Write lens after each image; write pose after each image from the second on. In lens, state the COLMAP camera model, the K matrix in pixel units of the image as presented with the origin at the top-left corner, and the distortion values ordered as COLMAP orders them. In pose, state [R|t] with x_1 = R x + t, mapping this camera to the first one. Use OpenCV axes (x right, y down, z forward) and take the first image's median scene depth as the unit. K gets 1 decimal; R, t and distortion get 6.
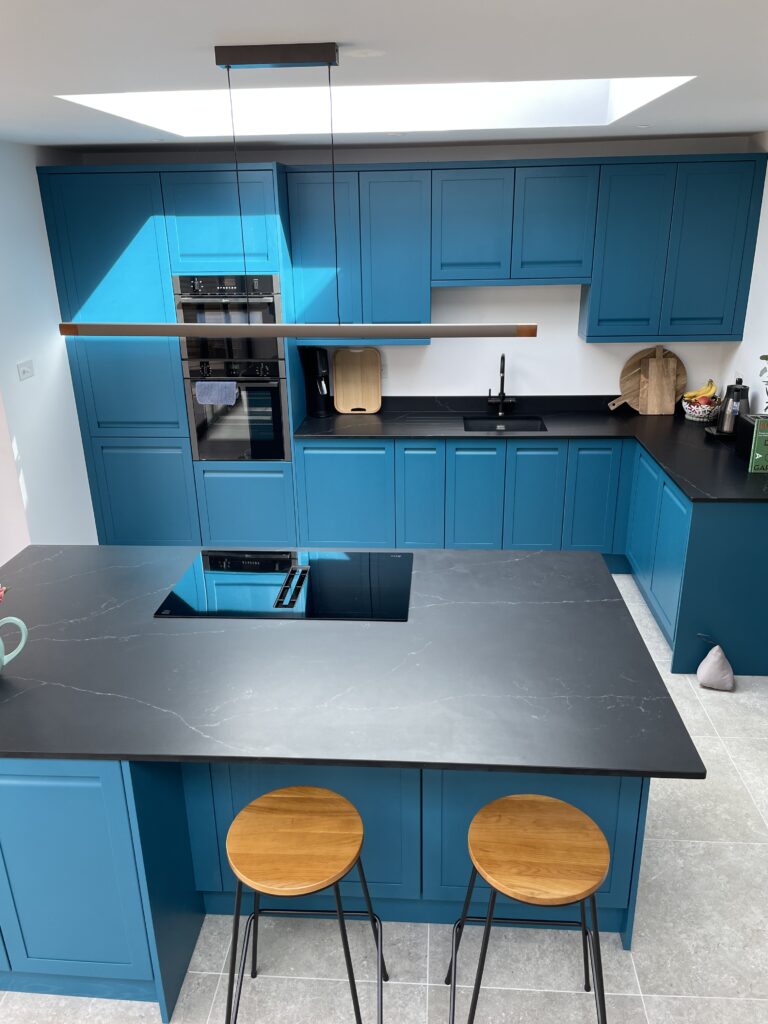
lens RADIAL K [[776.1, 0, 383.1], [0, 776.1, 514.6], [0, 0, 1]] dist [0.087344, -0.079052]
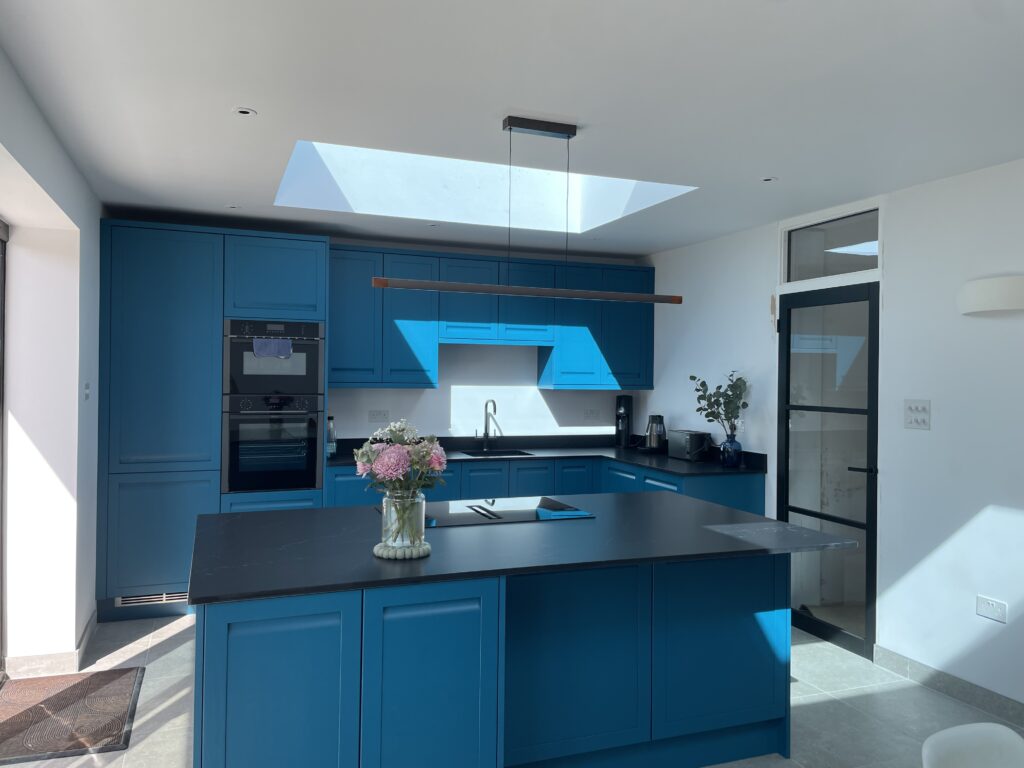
lens RADIAL K [[776.1, 0, 514.6], [0, 776.1, 379.6], [0, 0, 1]] dist [0.087344, -0.079052]
pose [[0.904183, 0.025990, 0.426354, -0.362392], [0.124481, 0.938788, -0.321219, 0.178434], [-0.408604, 0.343514, 0.845601, -0.069577]]
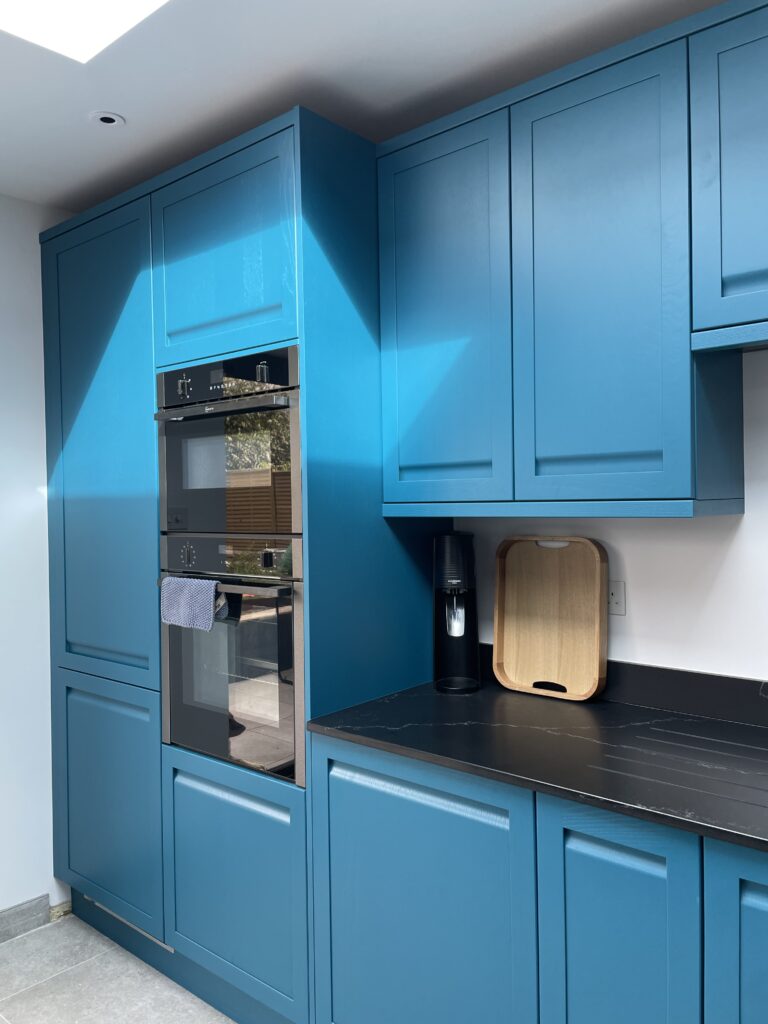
lens RADIAL K [[776.1, 0, 392.2], [0, 776.1, 508.0], [0, 0, 1]] dist [0.087344, -0.079052]
pose [[0.801157, 0.006180, -0.598423, 0.167308], [-0.206778, 0.941220, -0.267111, -0.112353], [0.561597, 0.337738, 0.755342, 0.715575]]
